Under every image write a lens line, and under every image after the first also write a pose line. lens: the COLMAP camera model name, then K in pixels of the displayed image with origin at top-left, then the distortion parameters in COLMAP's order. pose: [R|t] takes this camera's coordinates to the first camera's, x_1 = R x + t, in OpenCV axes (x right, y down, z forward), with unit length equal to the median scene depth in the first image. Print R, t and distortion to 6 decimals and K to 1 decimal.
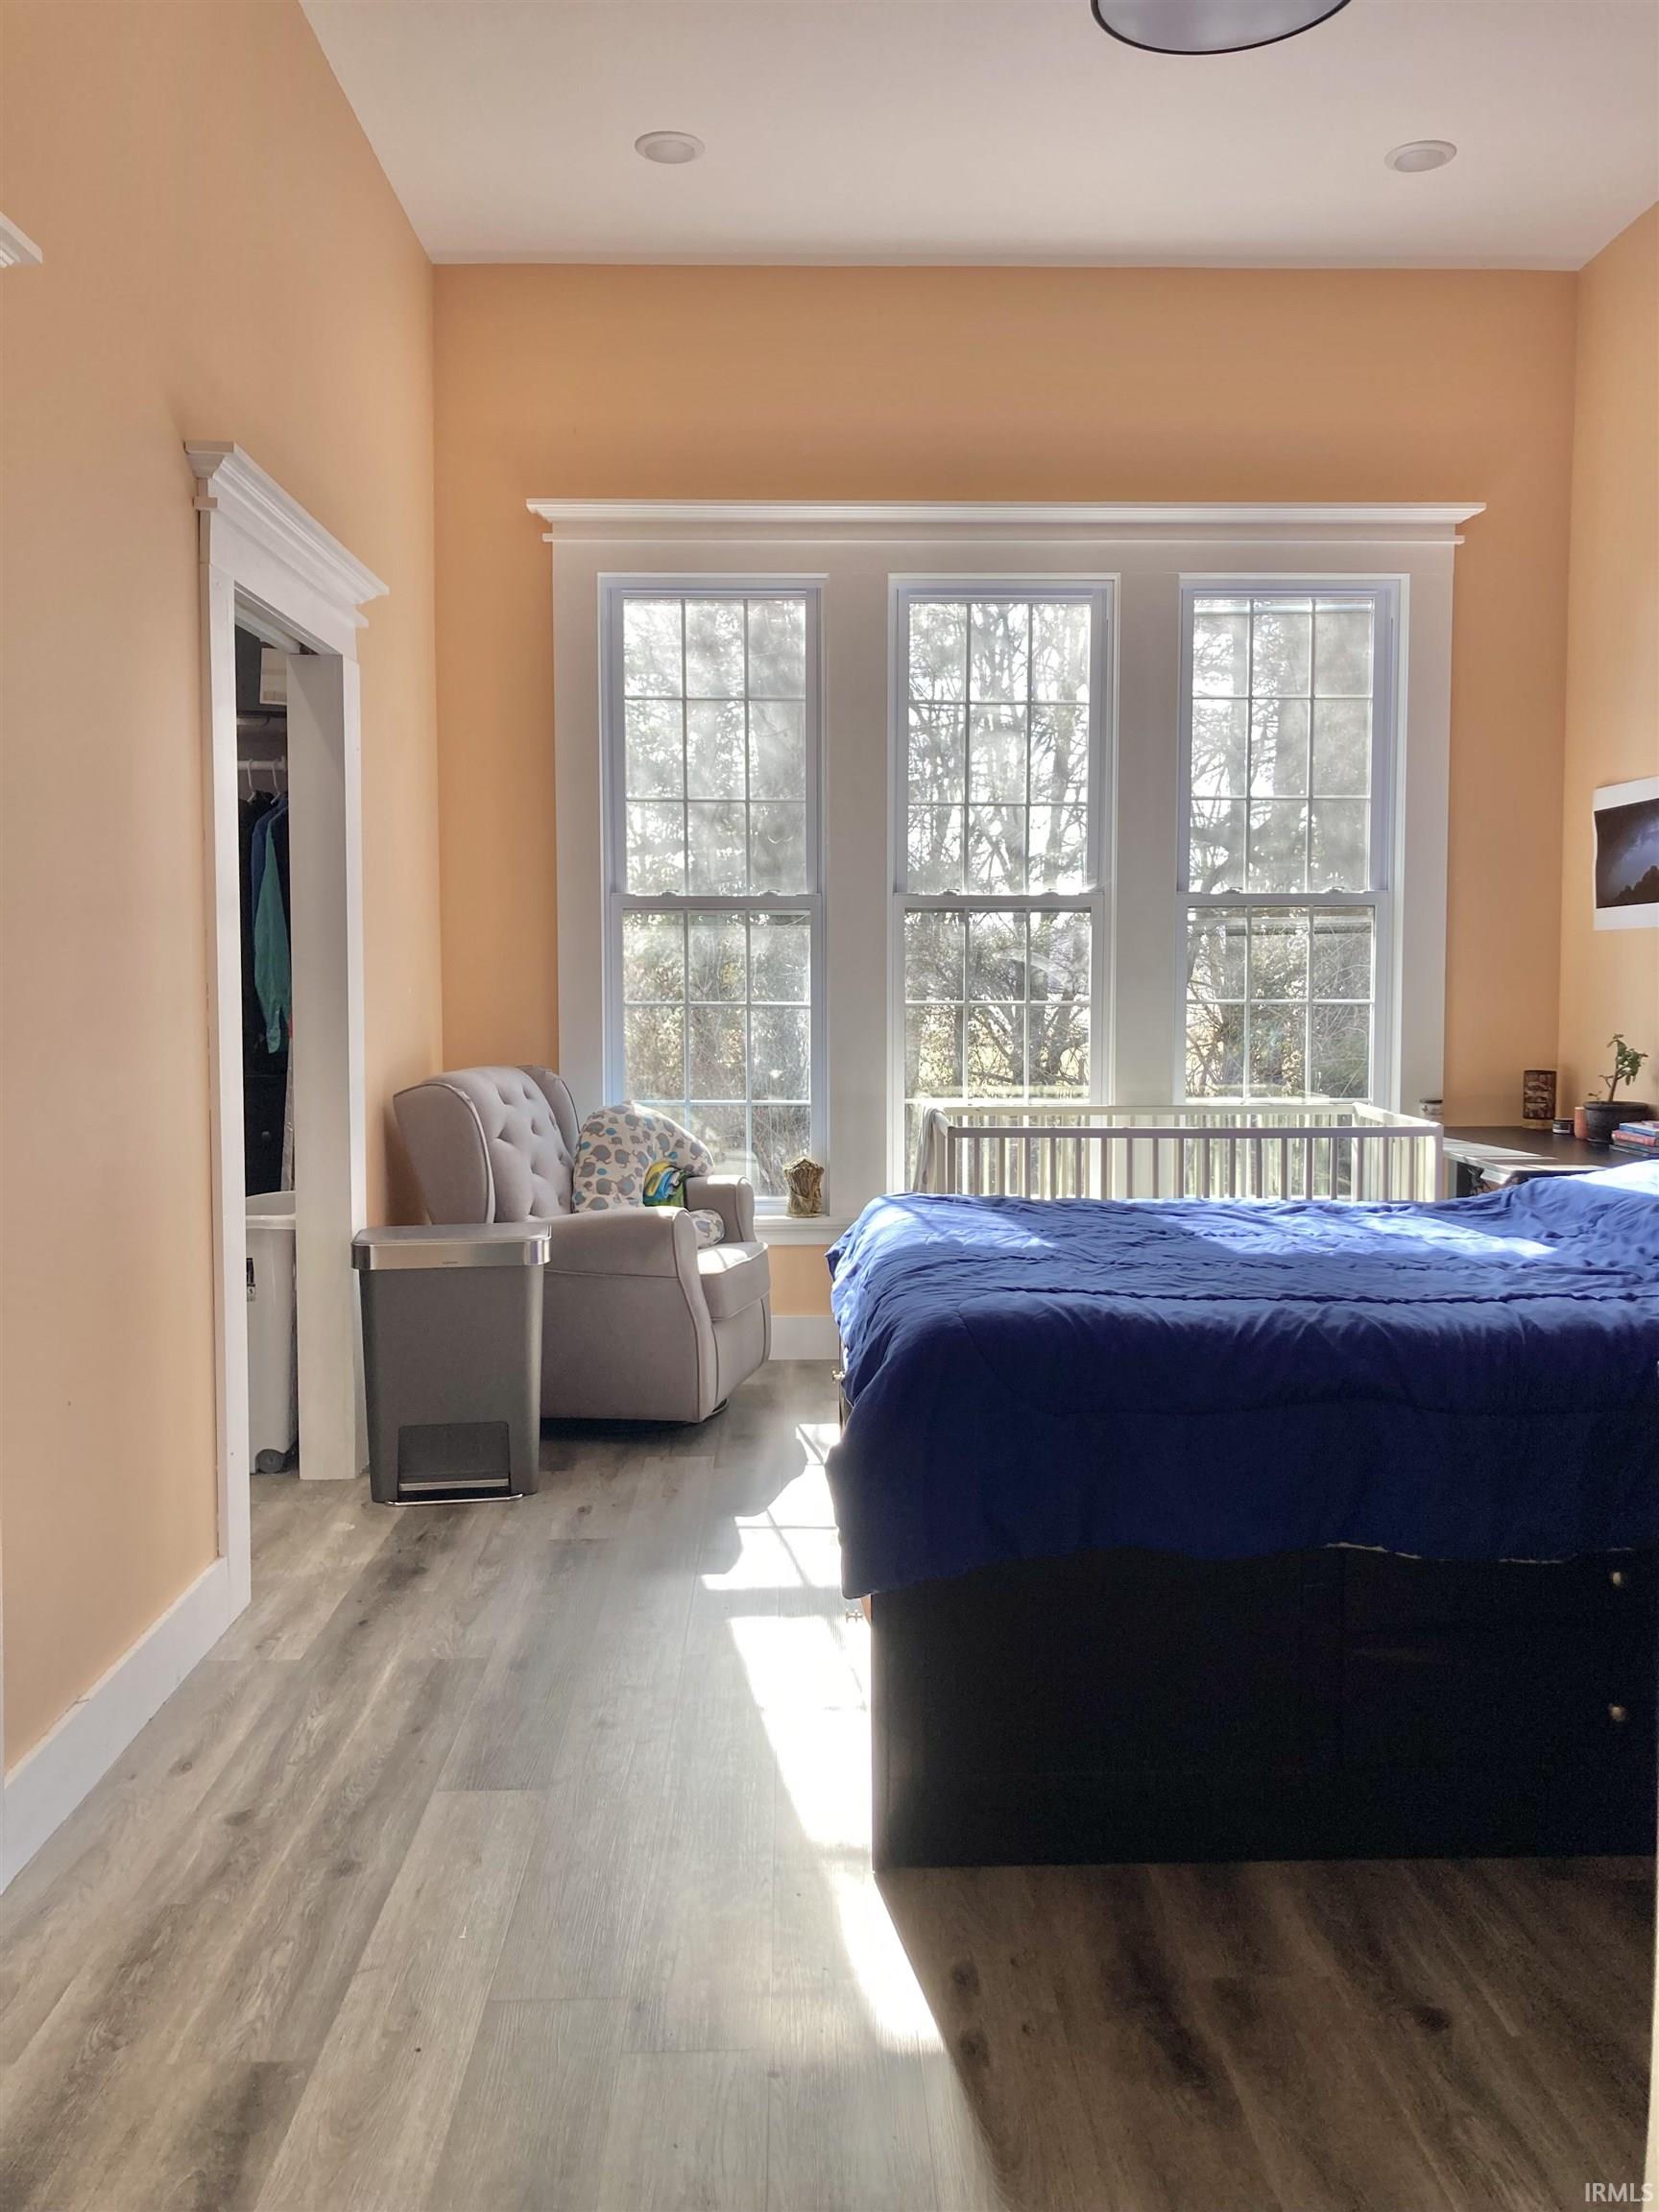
lens RADIAL K [[1798.4, 0, 852.0], [0, 1798.4, 1104.0], [0, 0, 1]] dist [0.024189, -0.029676]
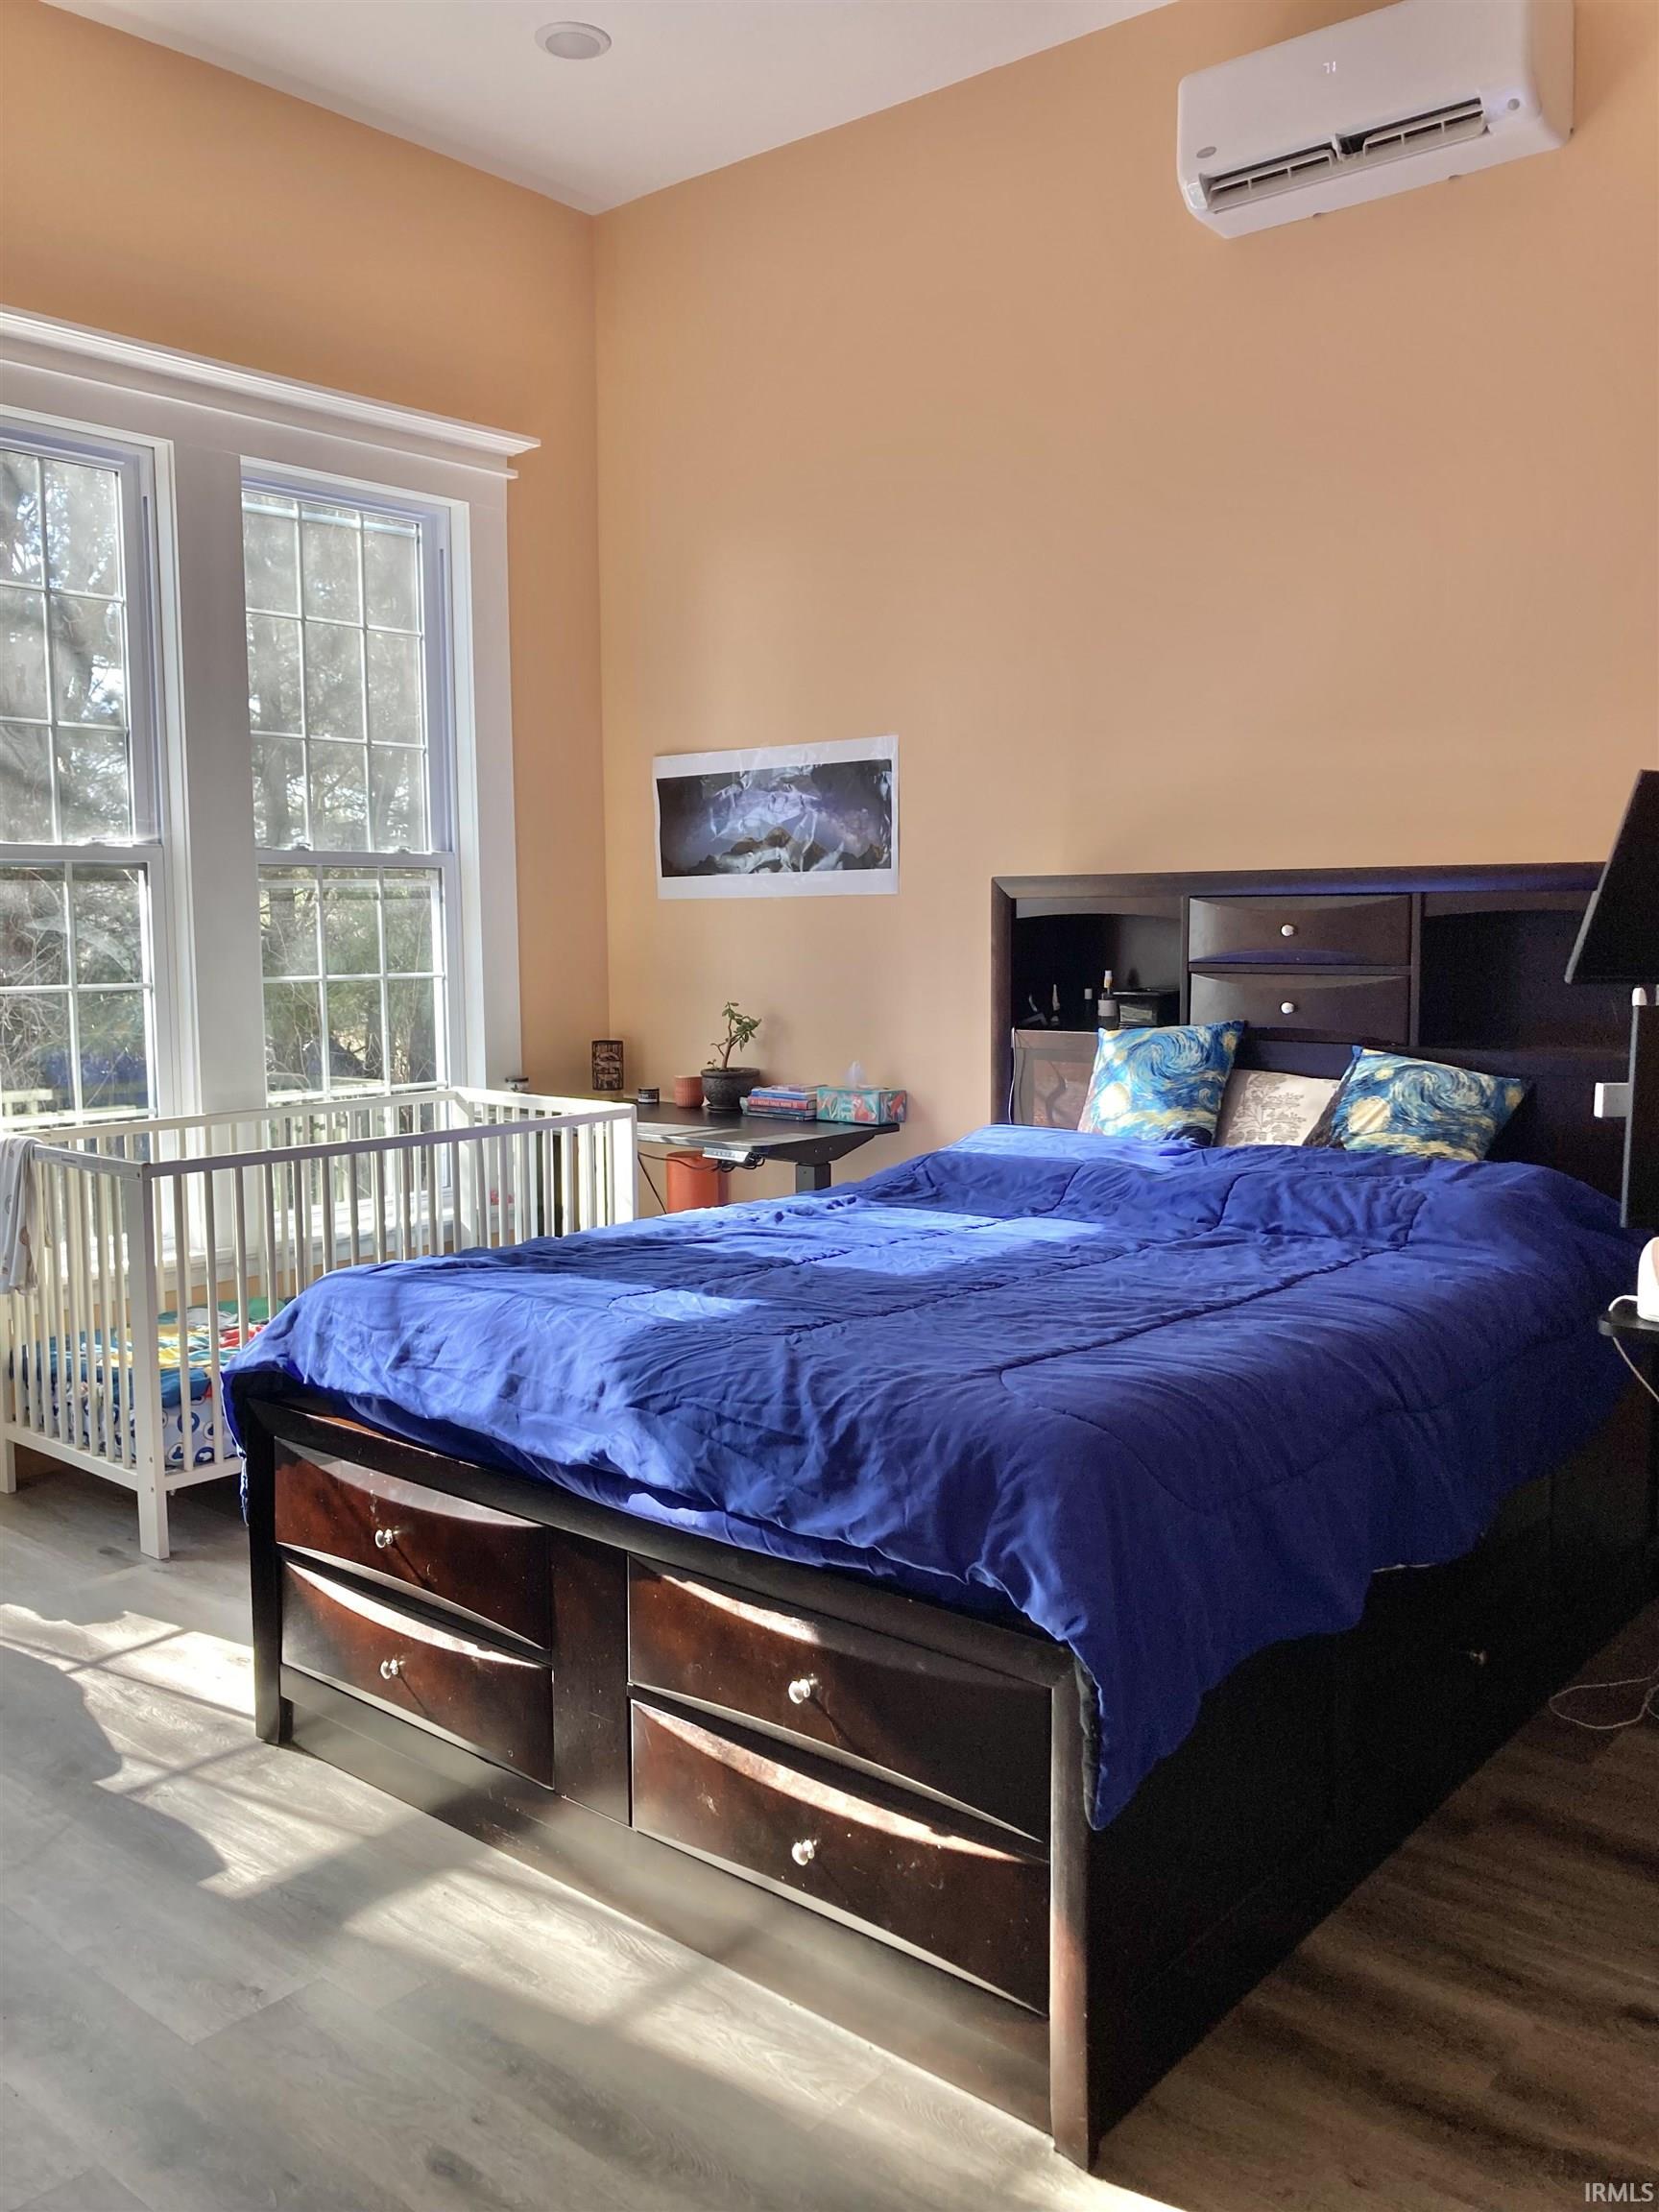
lens RADIAL K [[1798.4, 0, 835.5], [0, 1798.4, 1105.5], [0, 0, 1]] dist [0.024189, -0.029676]
pose [[0.677805, -0.082814, 0.730563, -0.261754], [0.065814, 0.996481, 0.051897, -0.027356], [-0.732290, 0.012905, 0.680870, 0.257360]]
